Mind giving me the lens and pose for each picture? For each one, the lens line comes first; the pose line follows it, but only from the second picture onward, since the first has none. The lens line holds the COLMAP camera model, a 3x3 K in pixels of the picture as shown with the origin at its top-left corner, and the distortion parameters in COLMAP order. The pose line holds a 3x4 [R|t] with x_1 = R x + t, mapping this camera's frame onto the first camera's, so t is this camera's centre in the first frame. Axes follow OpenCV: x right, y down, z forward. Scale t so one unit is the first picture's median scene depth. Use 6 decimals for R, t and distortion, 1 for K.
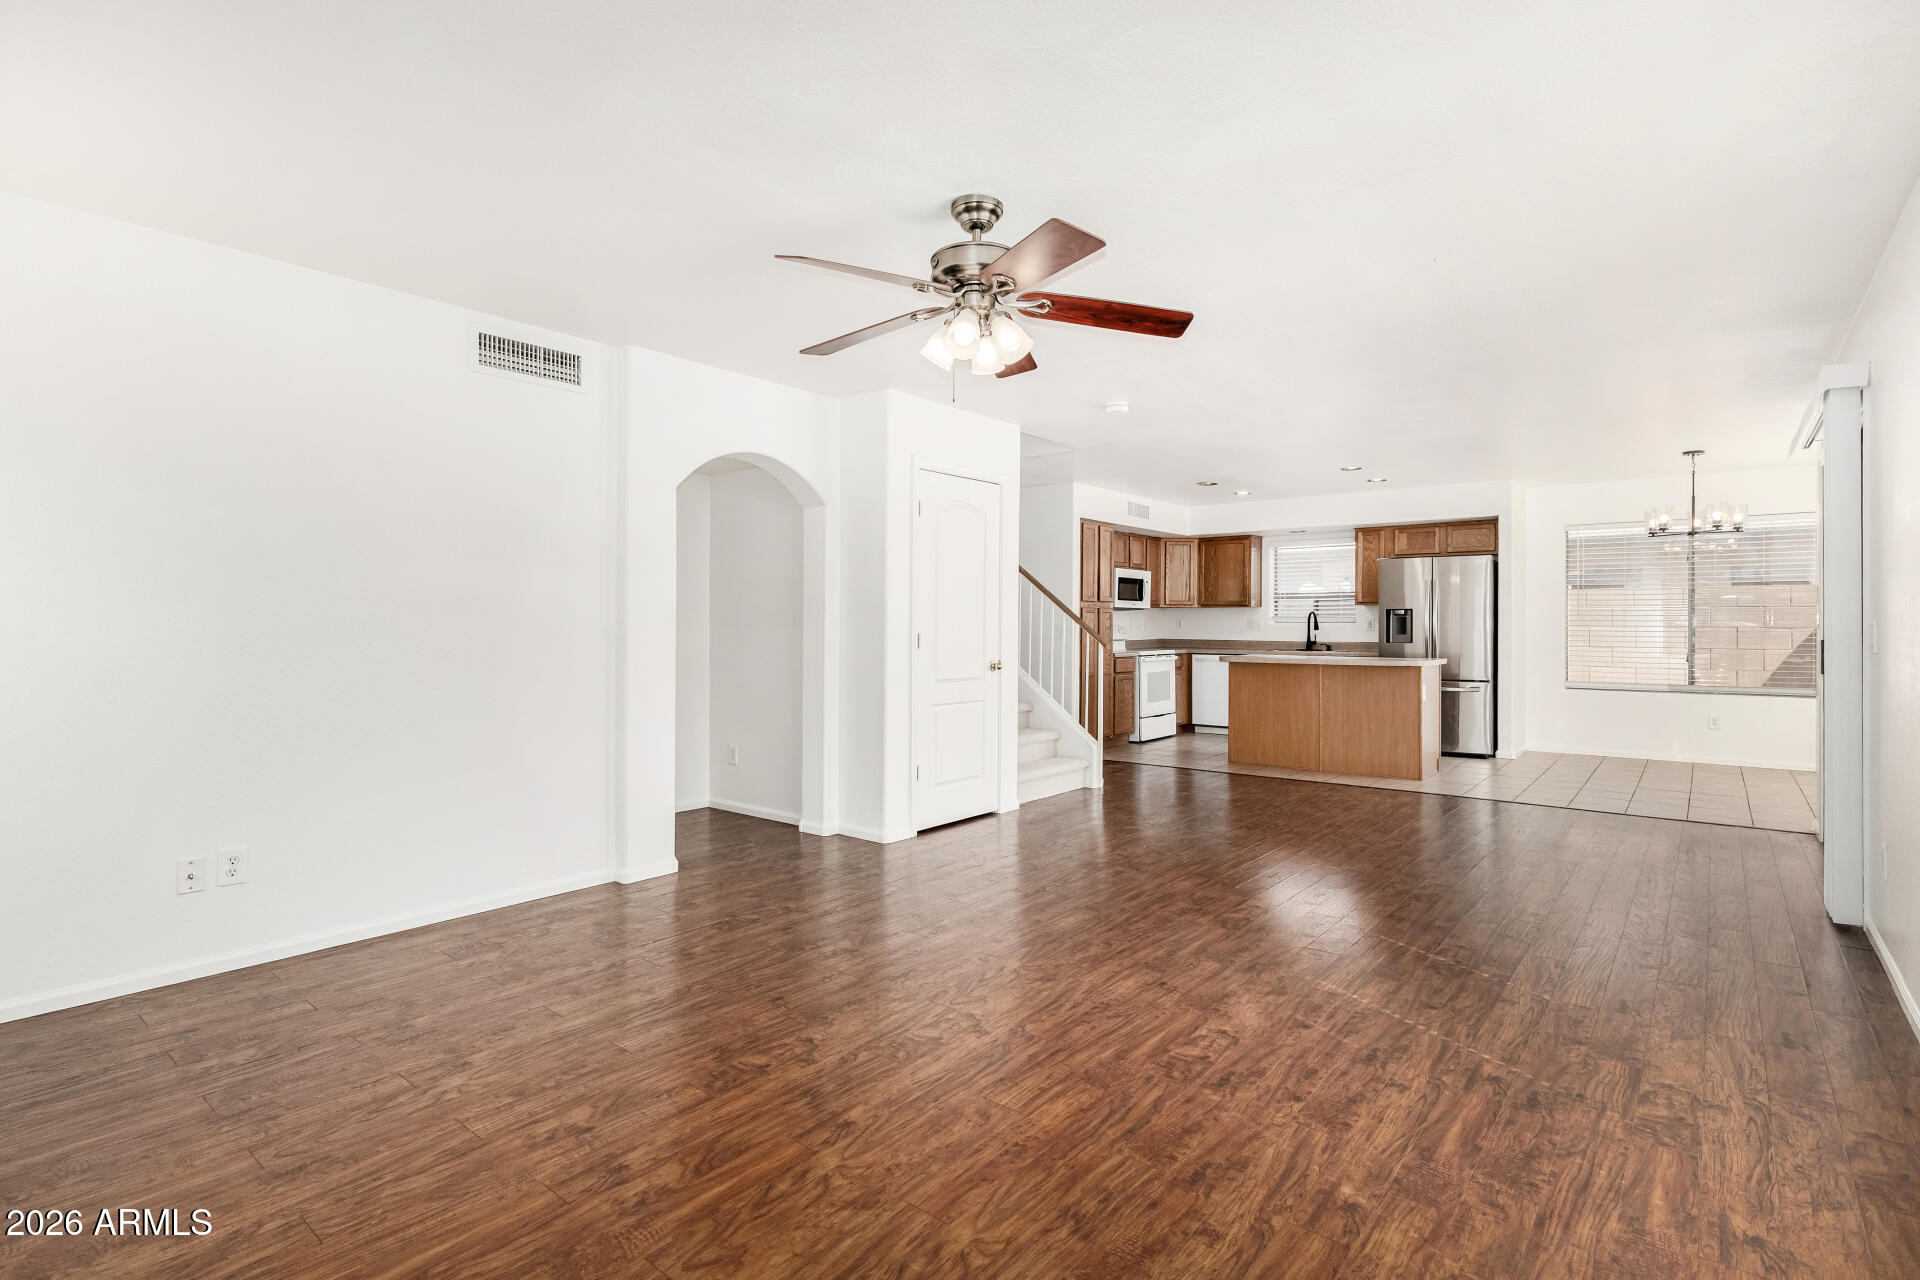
lens RADIAL K [[911.2, 0, 969.5], [0, 911.2, 633.3], [0, 0, 1]] dist [0.001415, -0.001004]
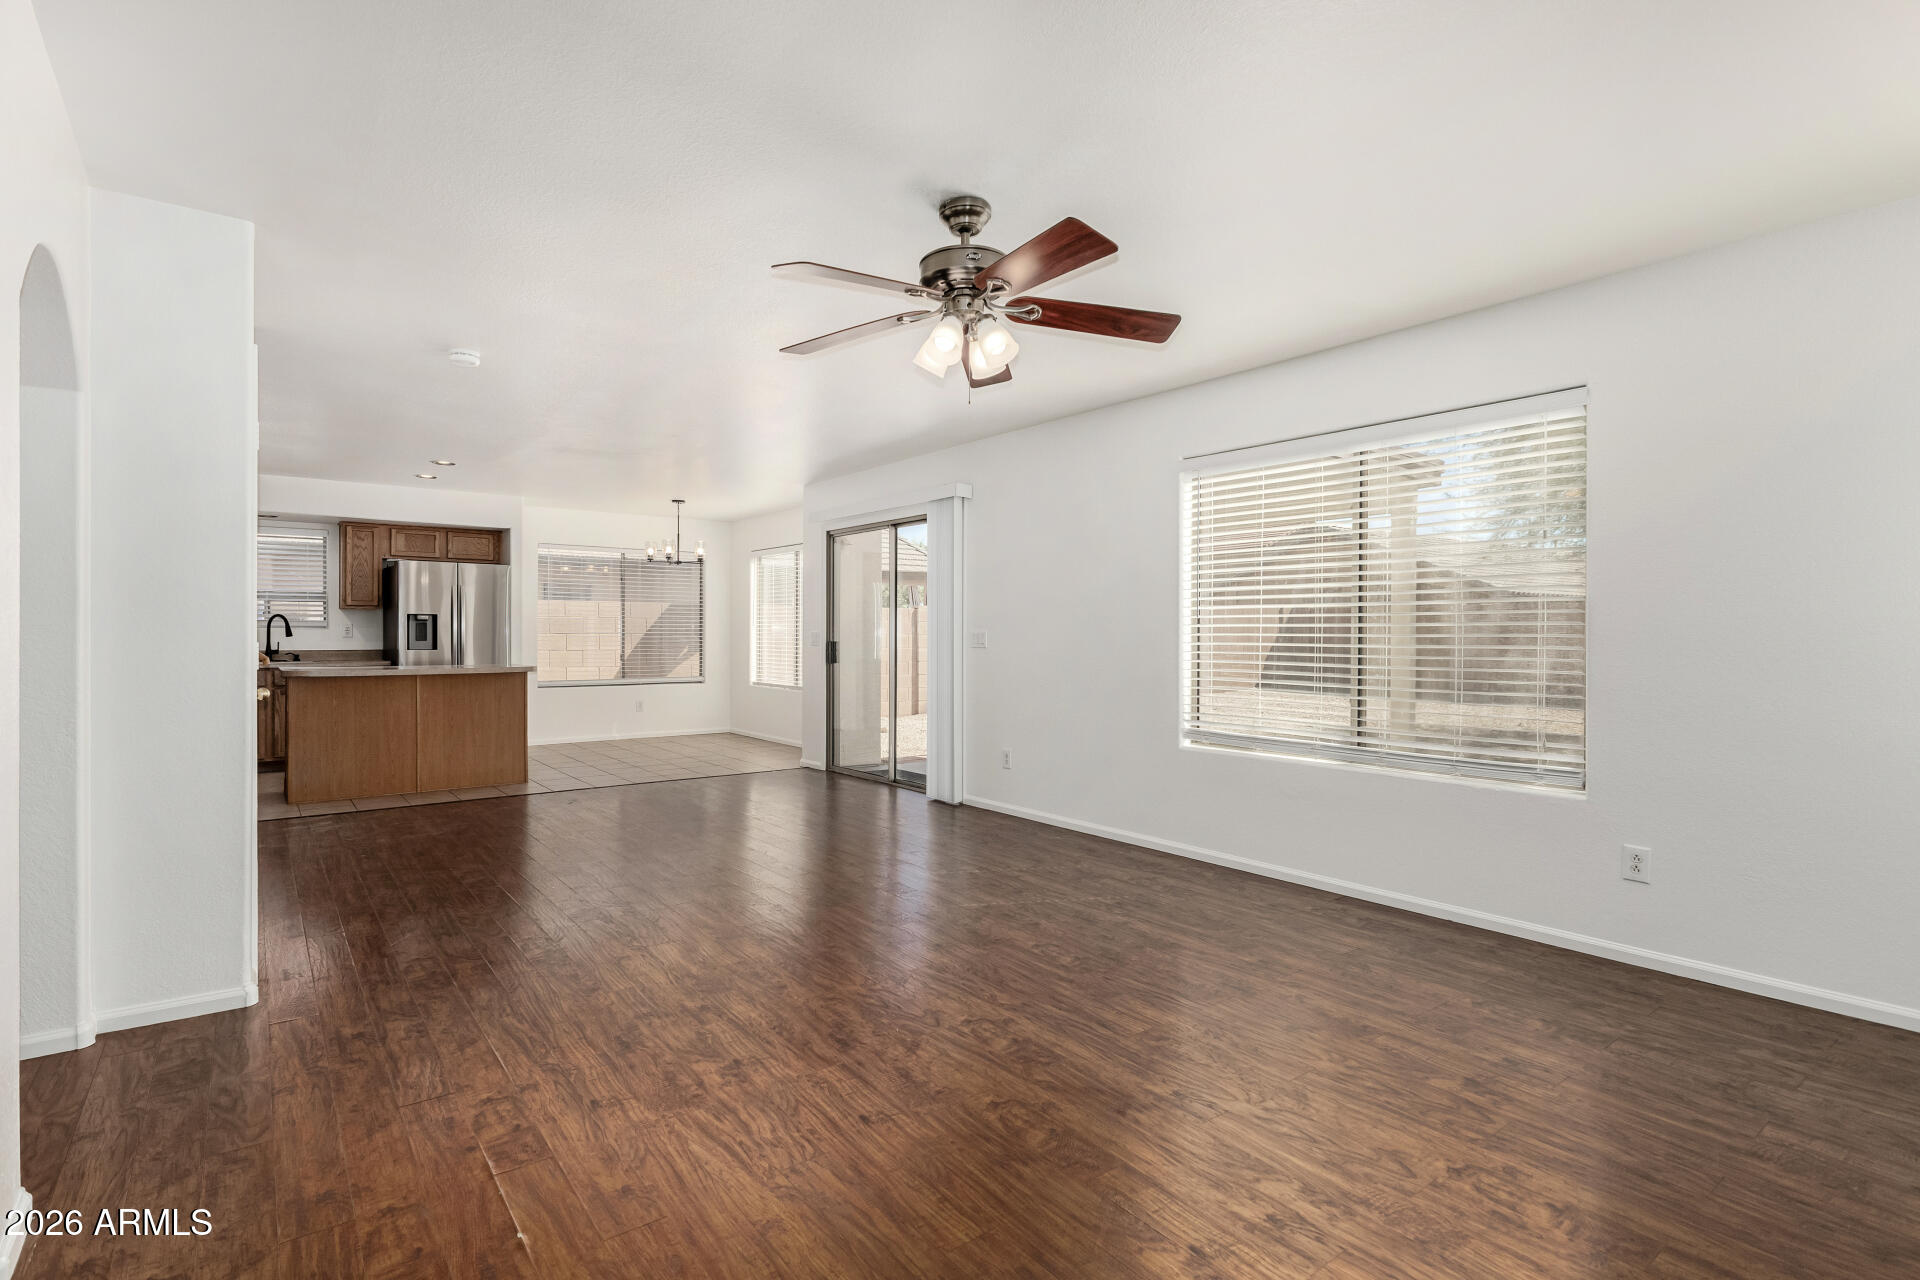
lens RADIAL K [[924.9, 0, 906.5], [0, 924.9, 635.1], [0, 0, 1]] dist [-0.000911, -0.000163]
pose [[0.261826, -0.001216, 0.965114, -0.328856], [0.007067, 0.999975, -0.000658, -0.000709], [-0.965089, 0.006992, 0.261828, 0.265150]]
